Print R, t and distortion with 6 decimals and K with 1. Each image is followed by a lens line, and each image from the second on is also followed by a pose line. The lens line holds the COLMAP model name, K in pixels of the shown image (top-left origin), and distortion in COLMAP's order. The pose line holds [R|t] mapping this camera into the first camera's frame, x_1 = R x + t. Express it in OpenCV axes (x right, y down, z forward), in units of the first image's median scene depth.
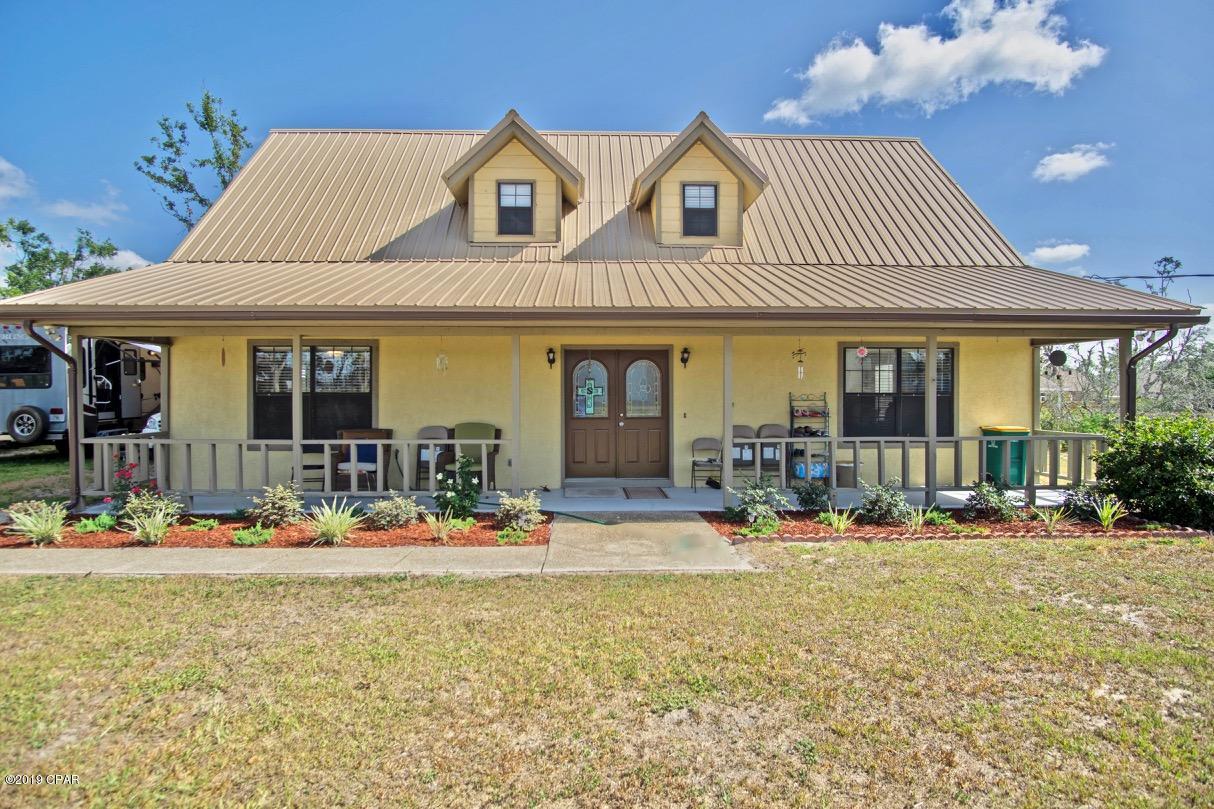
lens RADIAL K [[650.8, 0, 607.9], [0, 650.8, 393.7], [0, 0, 1]] dist [-0.033161, 0.007994]
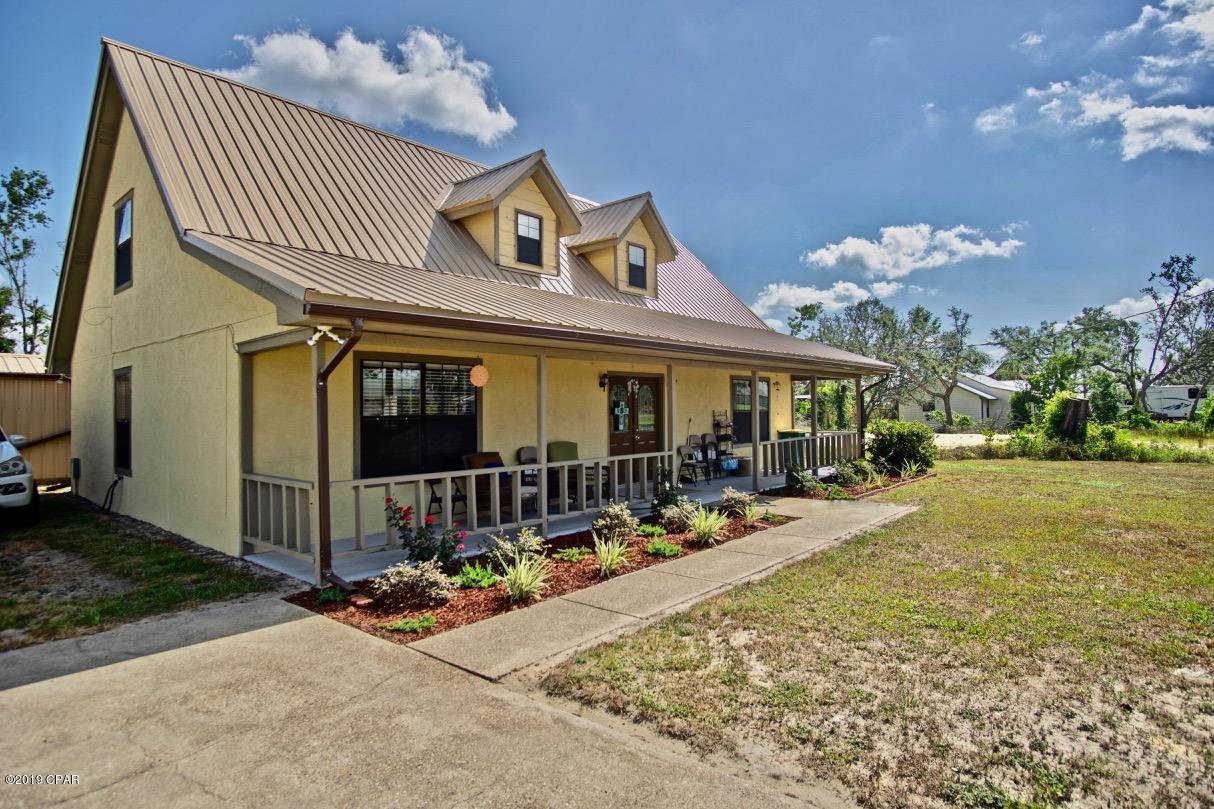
lens RADIAL K [[660.2, 0, 606.1], [0, 660.2, 398.2], [0, 0, 1]] dist [-0.028320, 0.013165]
pose [[0.694245, 0.004849, 0.719723, -0.893759], [-0.000398, 0.999980, -0.006354, -0.020252], [-0.719739, 0.004125, 0.694233, 0.175597]]
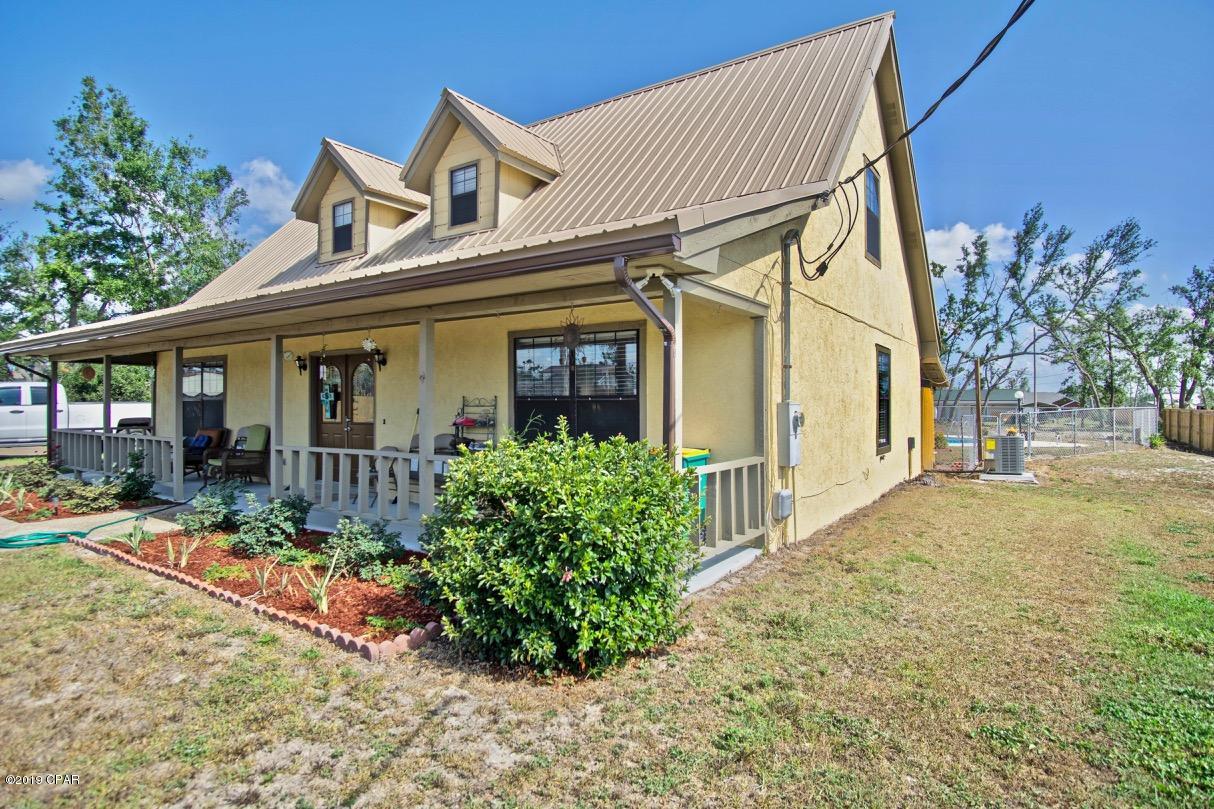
lens RADIAL K [[650.8, 0, 607.9], [0, 650.8, 393.7], [0, 0, 1]] dist [-0.033161, 0.007994]
pose [[0.803507, -0.005562, -0.595269, 0.925079], [0.004485, 0.999985, -0.003289, -0.001828], [0.595278, -0.000027, 0.803520, 0.426993]]
